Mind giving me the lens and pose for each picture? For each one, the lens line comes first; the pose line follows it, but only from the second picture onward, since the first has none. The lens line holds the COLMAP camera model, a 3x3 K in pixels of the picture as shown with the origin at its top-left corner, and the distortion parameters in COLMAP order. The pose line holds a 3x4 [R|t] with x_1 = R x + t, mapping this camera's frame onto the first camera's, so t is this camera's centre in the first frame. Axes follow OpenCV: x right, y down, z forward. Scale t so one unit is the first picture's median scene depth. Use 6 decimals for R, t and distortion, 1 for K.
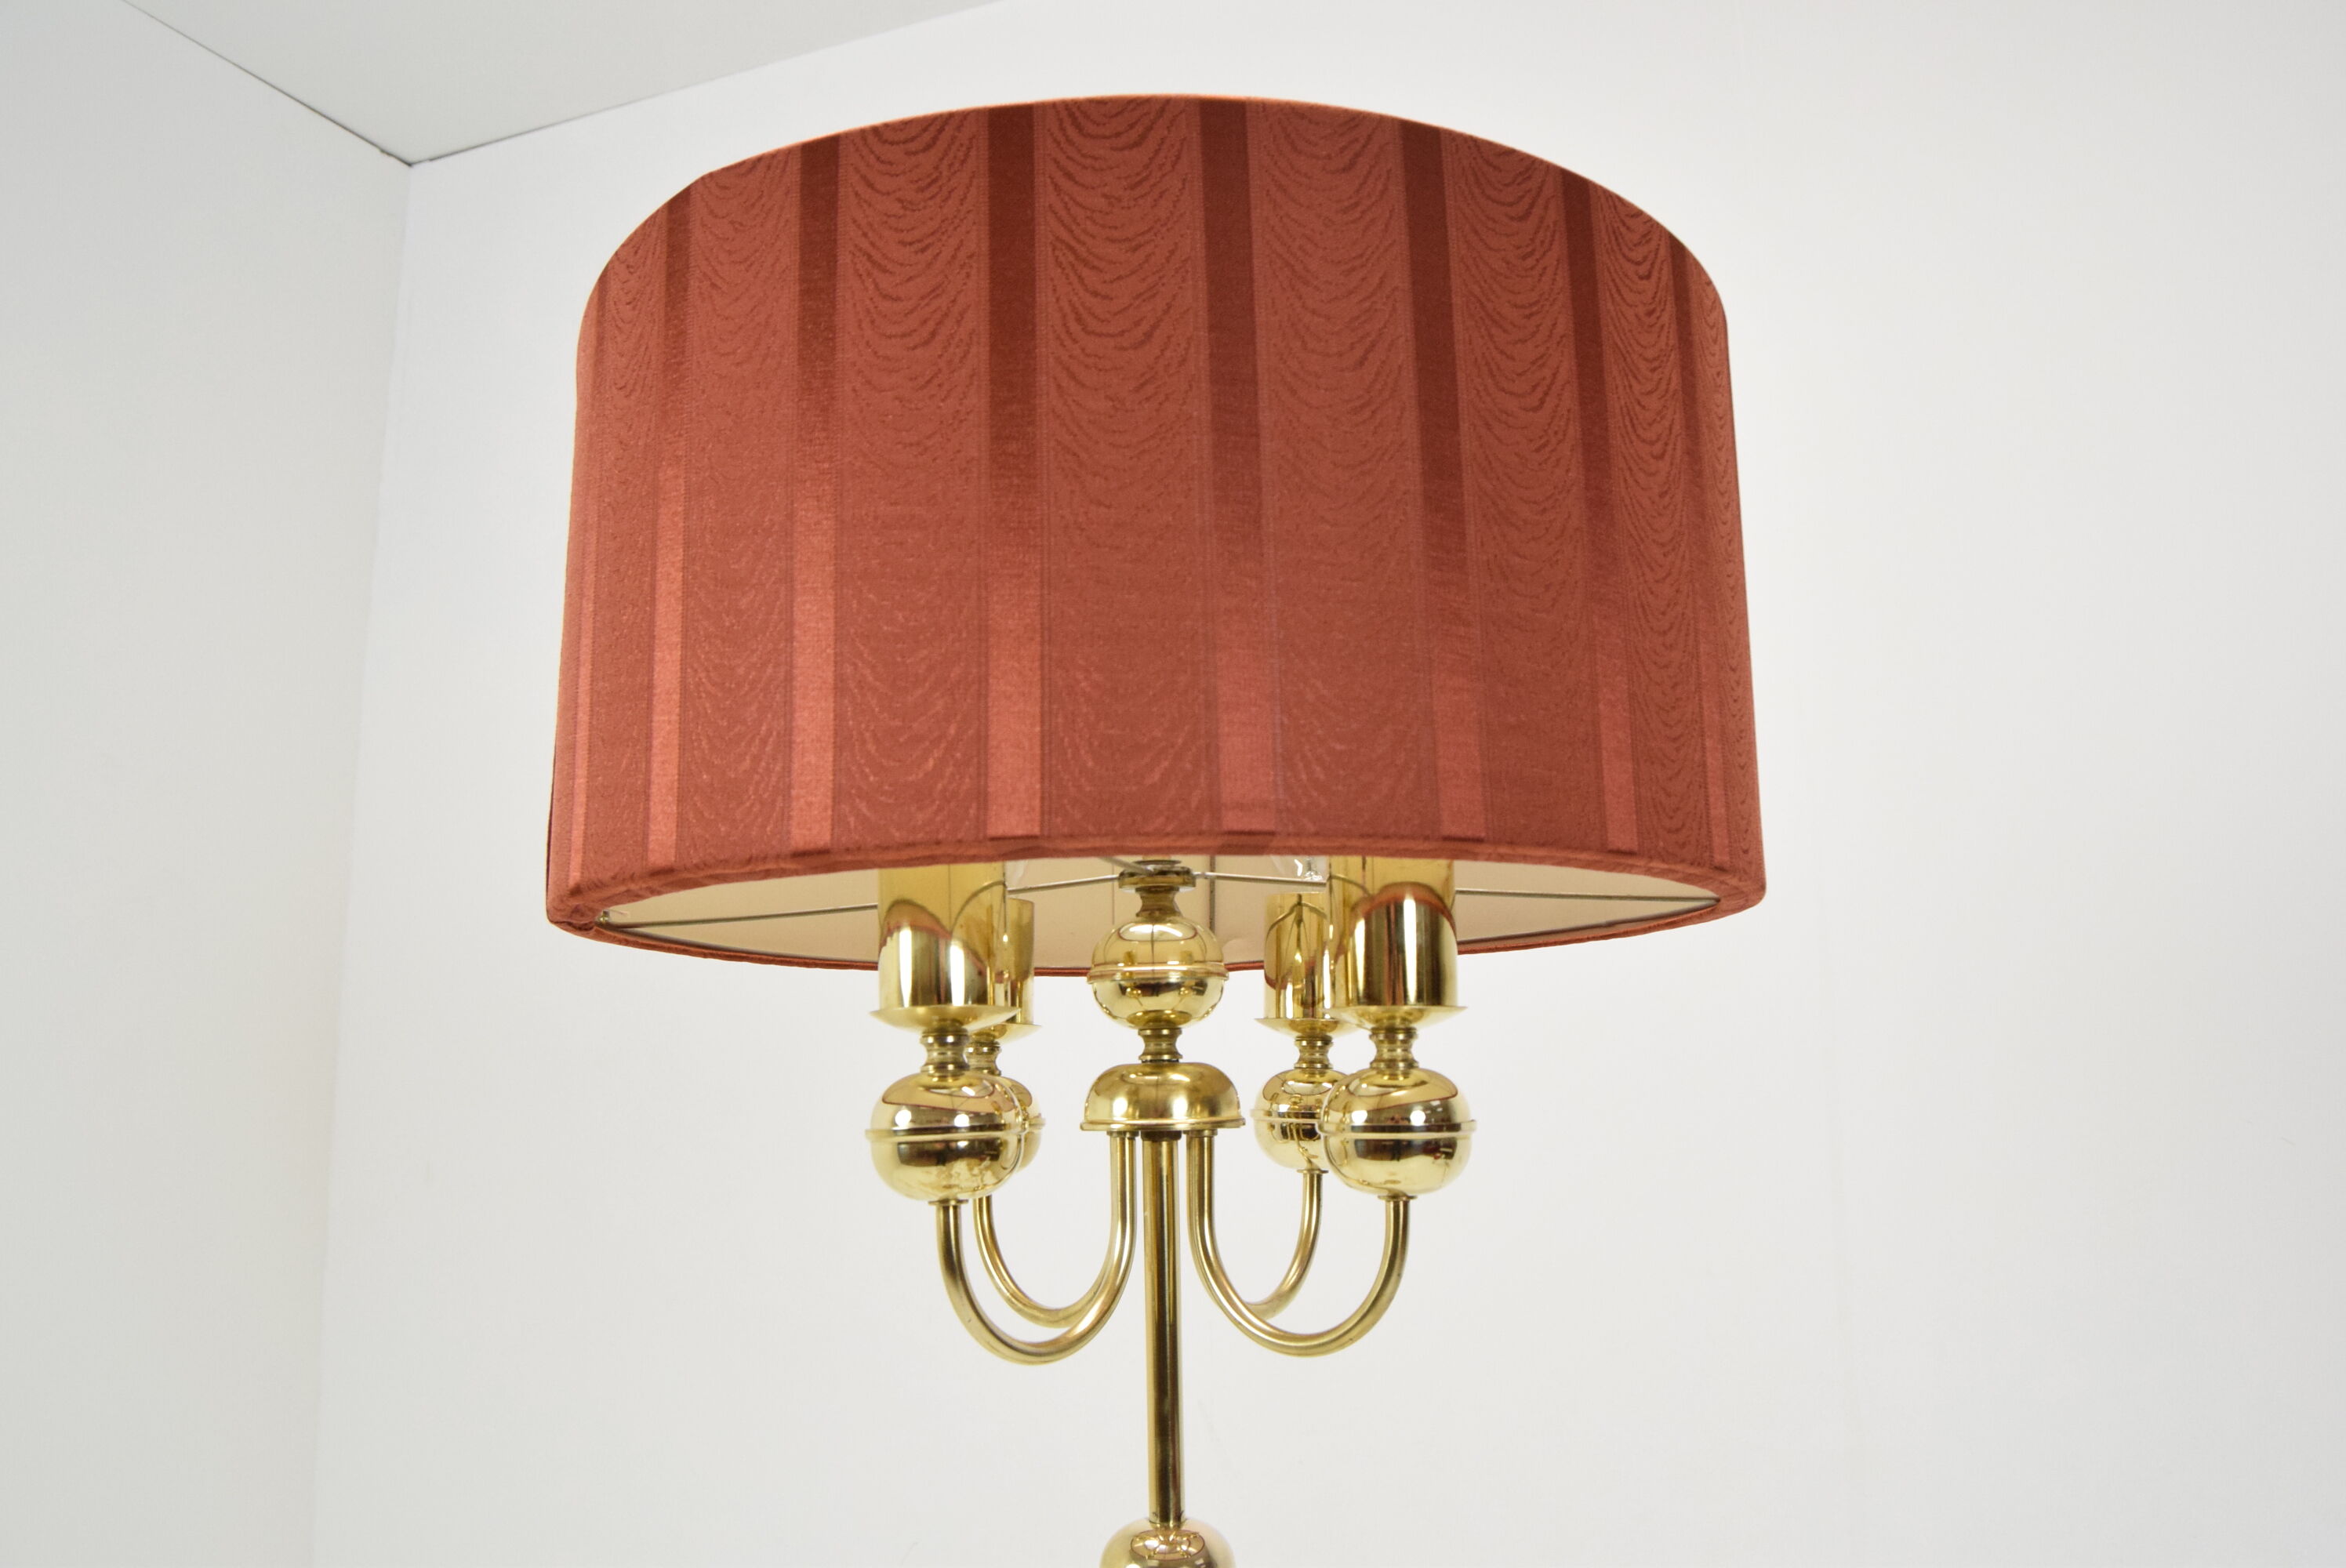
lens RADIAL K [[1795.0, 0, 1154.3], [0, 1795.0, 779.1], [0, 0, 1]] dist [-0.085141, 0.008656]
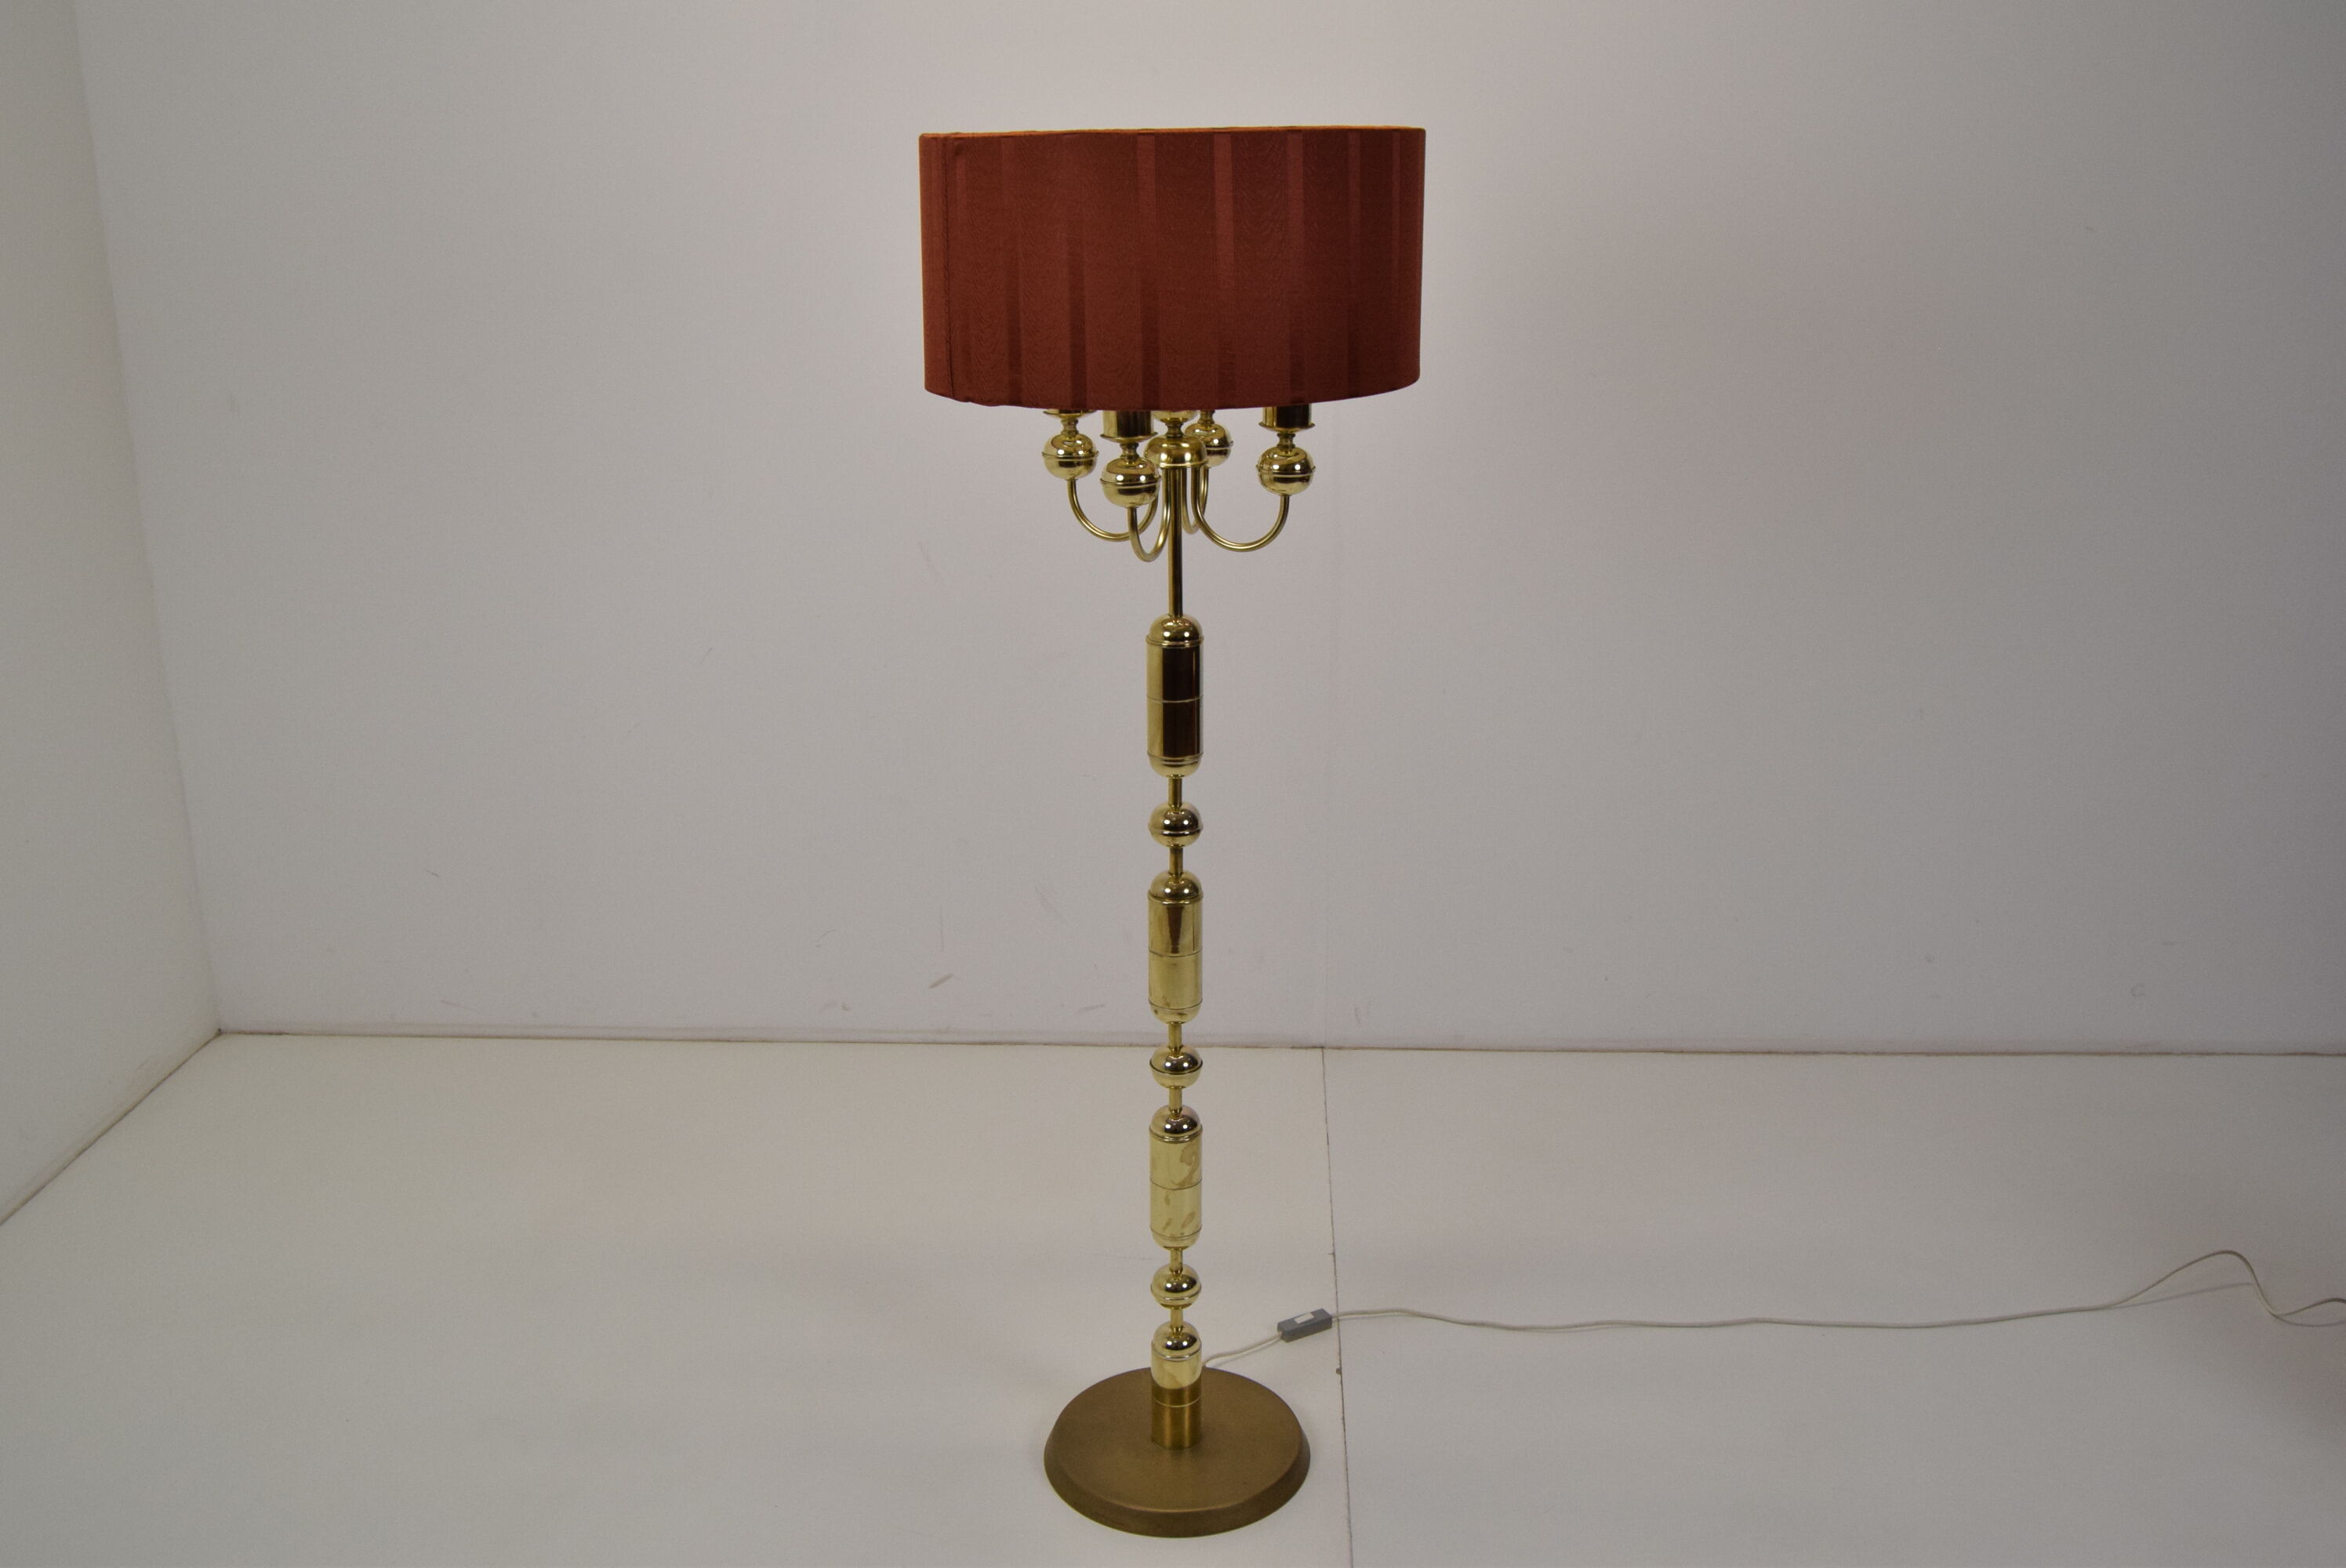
lens RADIAL K [[2026.7, 0, 1154.6], [0, 2026.7, 774.4], [0, 0, 1]] dist [-0.074882, -0.006465]
pose [[0.935789, -0.106595, 0.336060, -1.119419], [-0.061069, 0.889781, 0.452283, -0.760542], [-0.347231, -0.443764, 0.826138, -1.644448]]
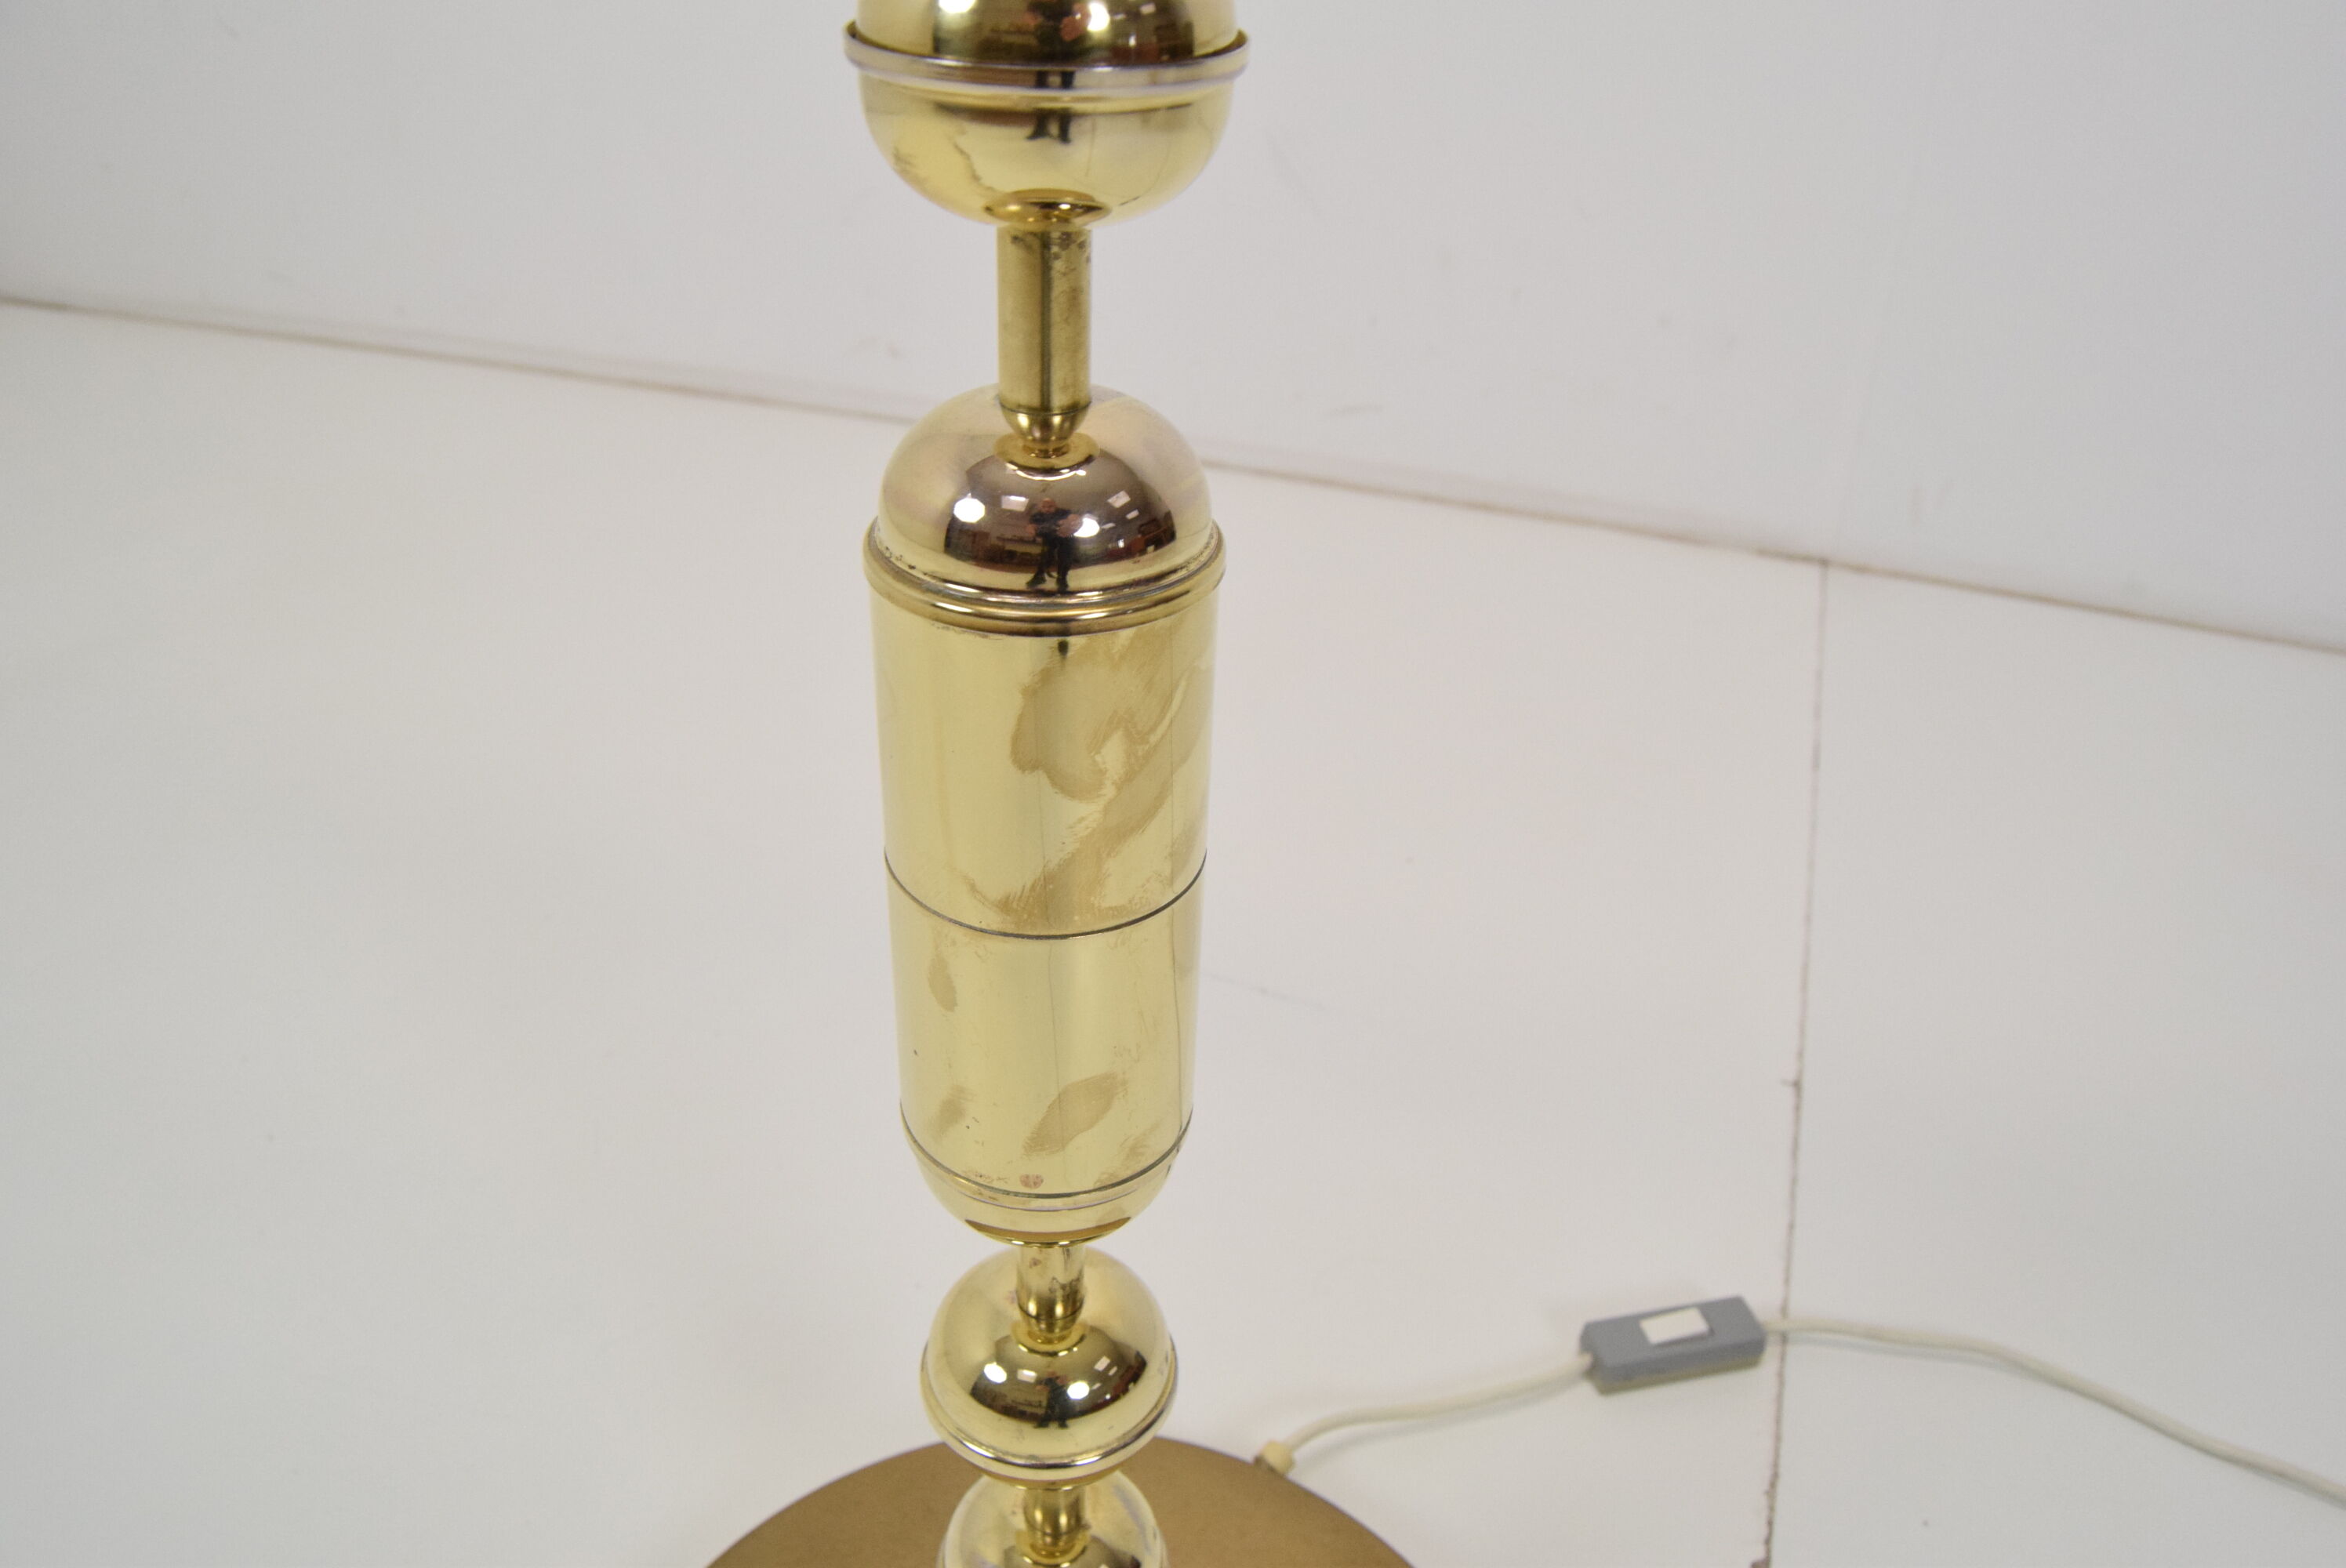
lens RADIAL K [[1795.0, 0, 1154.3], [0, 1795.0, 779.1], [0, 0, 1]] dist [-0.085141, 0.008656]
pose [[0.996129, -0.007295, 0.087601, 0.000506], [-0.052253, 0.752239, 0.656815, 1.087167], [-0.070688, -0.658850, 0.748946, 0.550382]]
